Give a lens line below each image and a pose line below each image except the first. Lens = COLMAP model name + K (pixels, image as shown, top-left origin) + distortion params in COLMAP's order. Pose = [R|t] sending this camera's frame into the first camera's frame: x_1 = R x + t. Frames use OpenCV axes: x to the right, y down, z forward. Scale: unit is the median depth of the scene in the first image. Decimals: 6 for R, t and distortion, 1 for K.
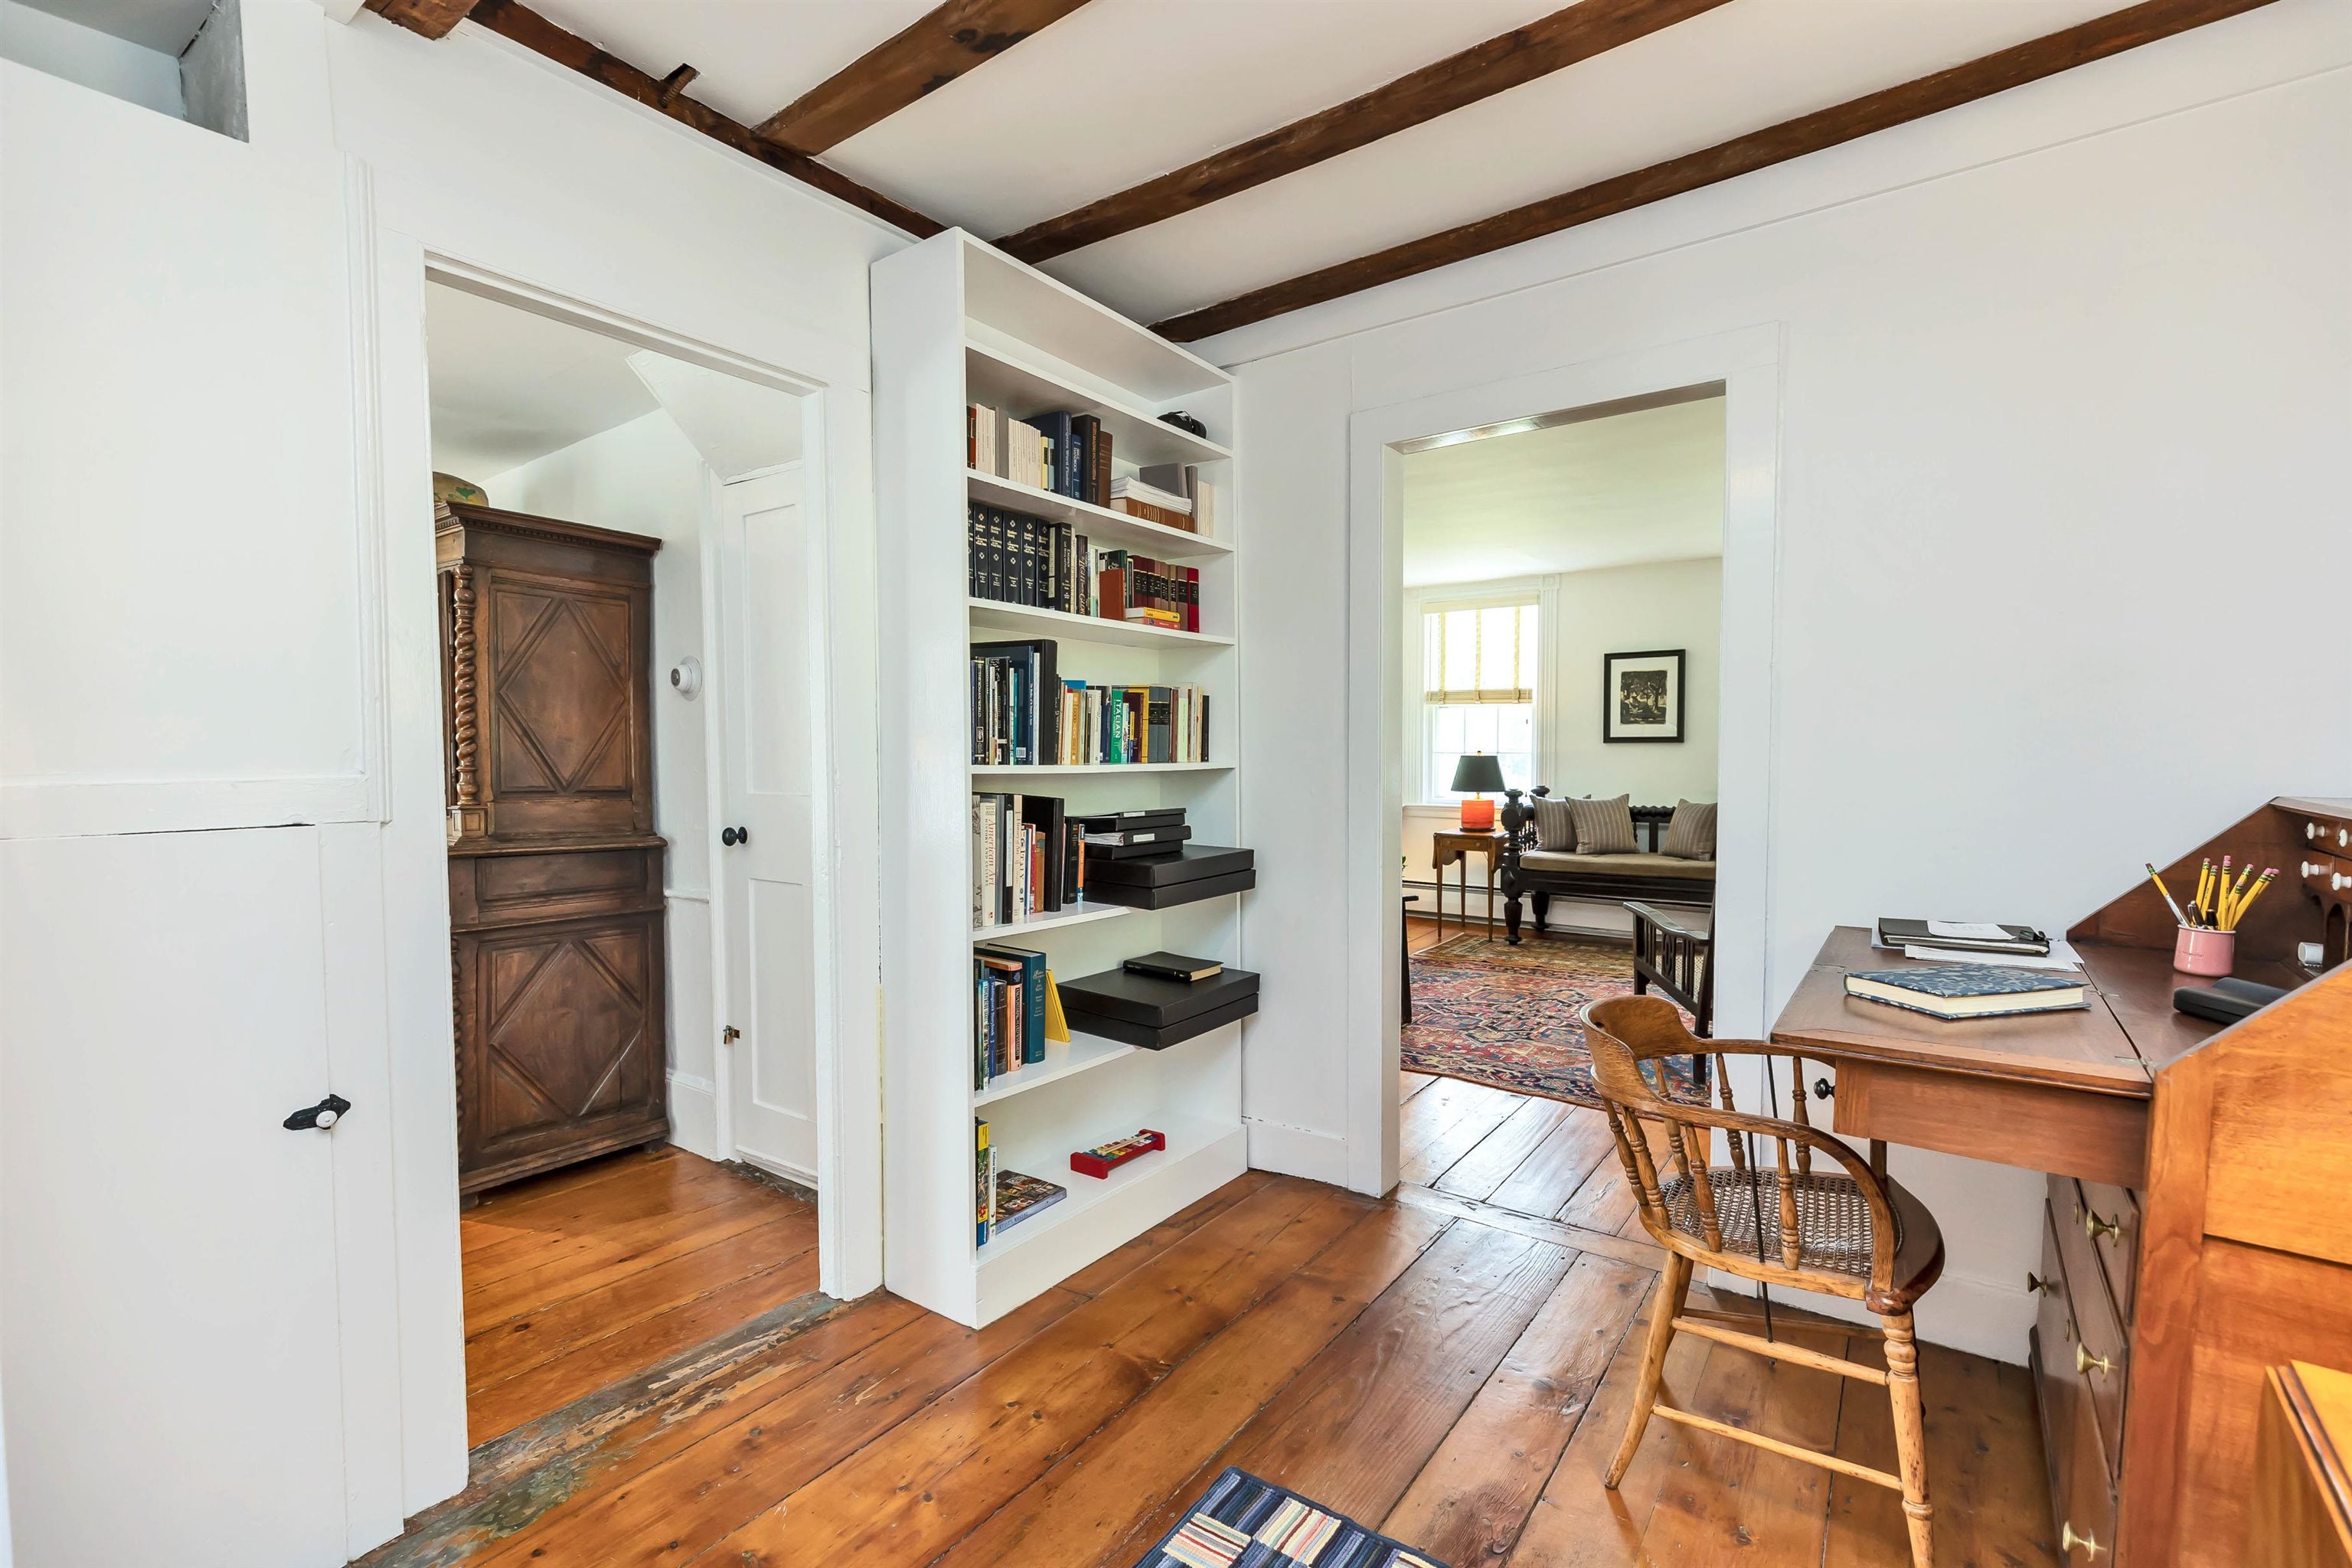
lens RADIAL K [[1056.0, 0, 1173.3], [0, 1056.0, 792.9], [0, 0, 1]] dist [0.001663, -0.000621]
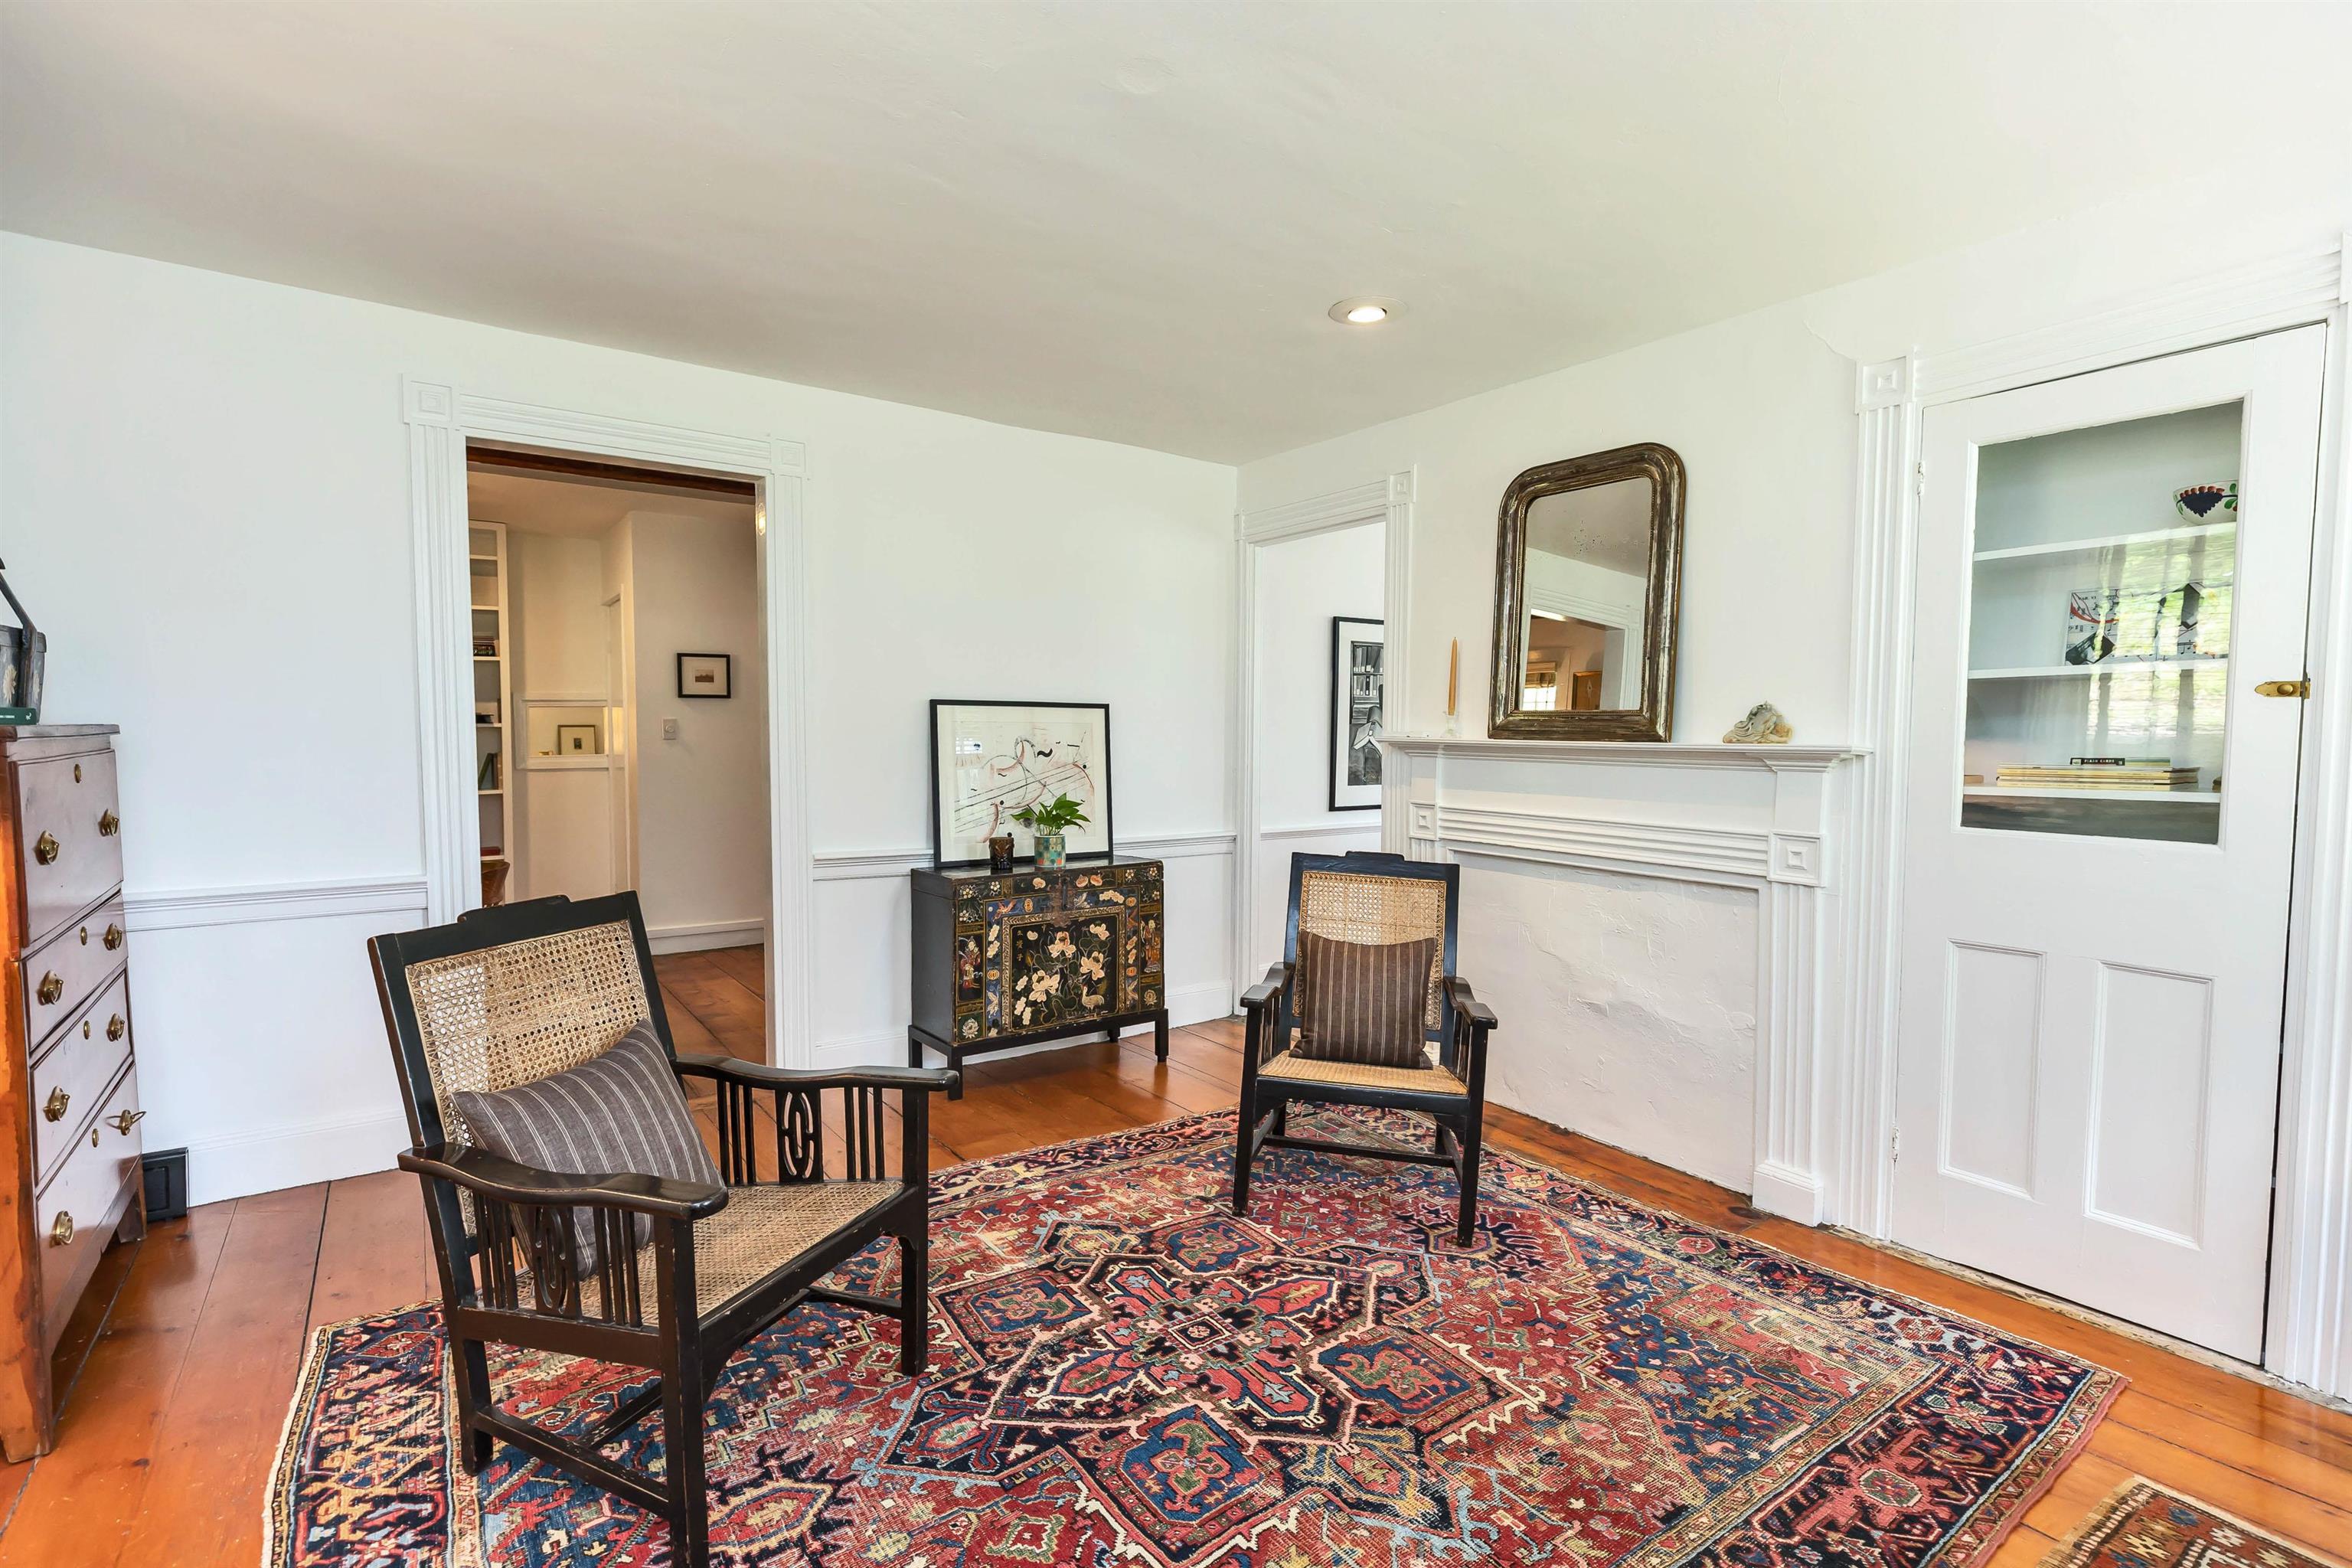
lens RADIAL K [[1056.0, 0, 1176.4], [0, 1056.0, 785.8], [0, 0, 1]] dist [0.001663, -0.000621]
pose [[-0.290655, 0.056846, -0.955138, 0.549282], [-0.047360, 0.996155, 0.073699, -0.038441], [0.955655, 0.066656, -0.286845, 0.803425]]
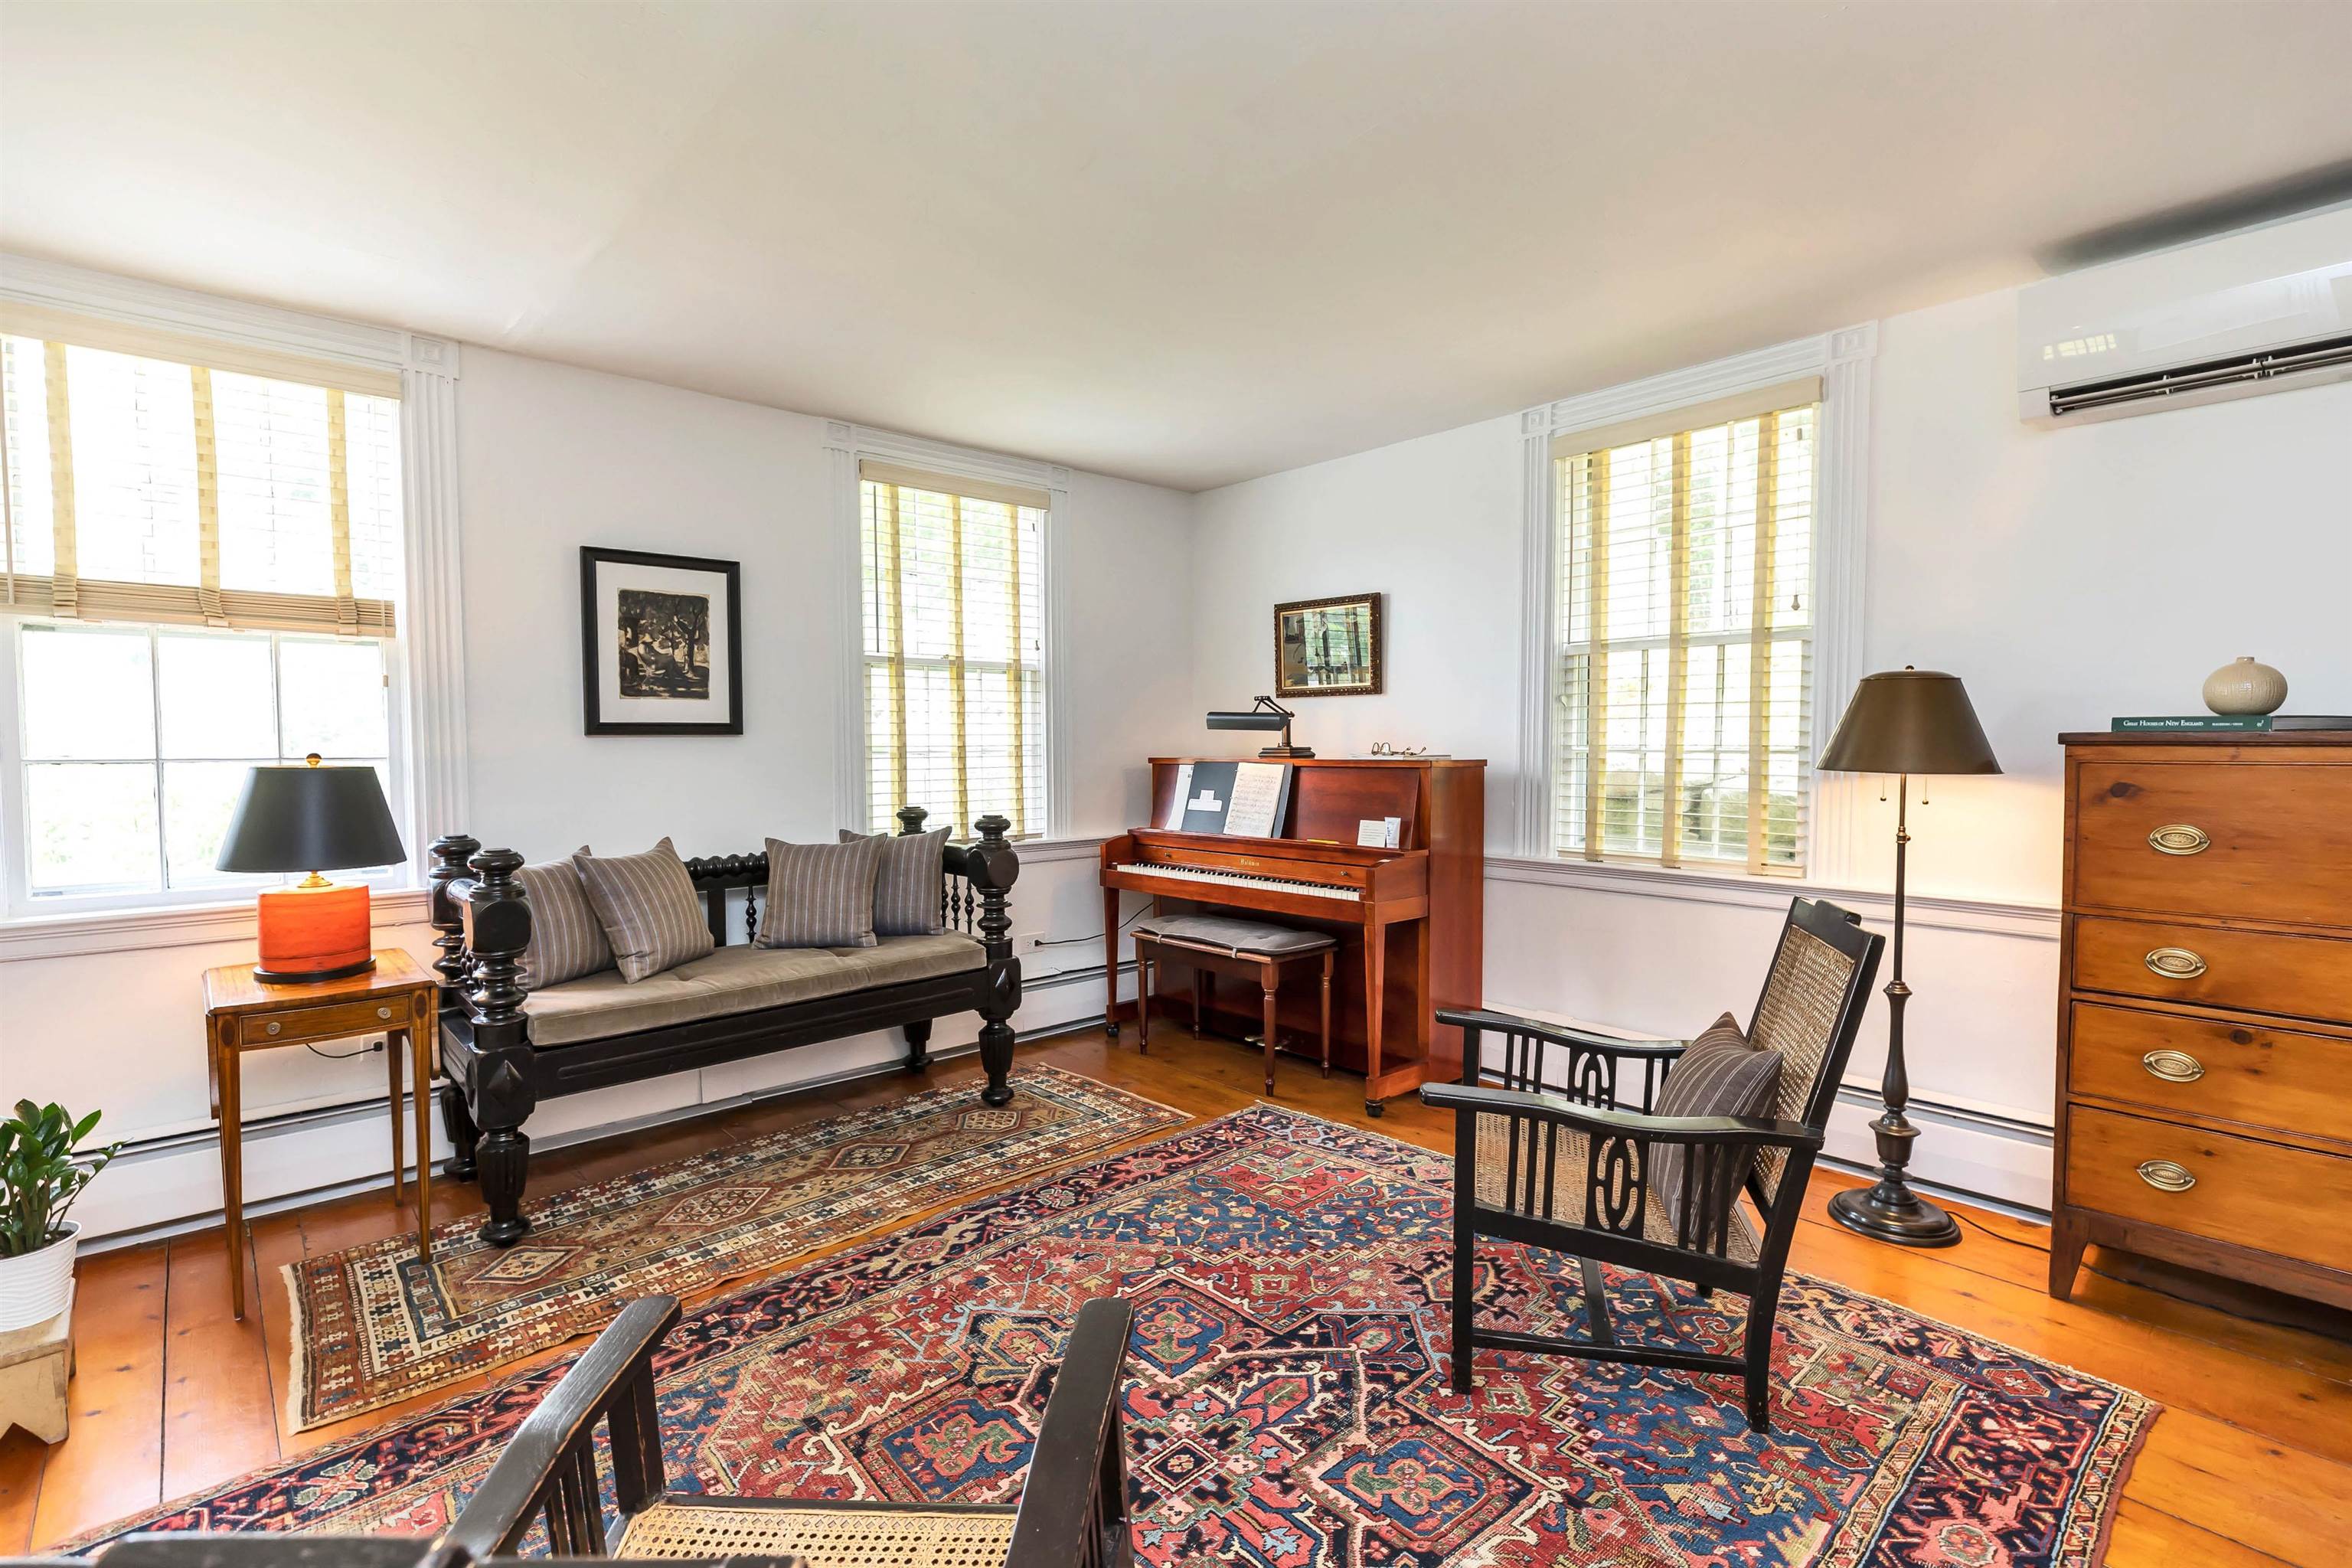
lens RADIAL K [[1056.0, 0, 1171.6], [0, 1056.0, 786.7], [0, 0, 1]] dist [0.001663, -0.000621]
pose [[0.187345, -0.044287, 0.981295, -0.011602], [0.048112, 0.998198, 0.035864, -0.029236], [-0.981115, 0.040493, 0.189138, 0.672098]]
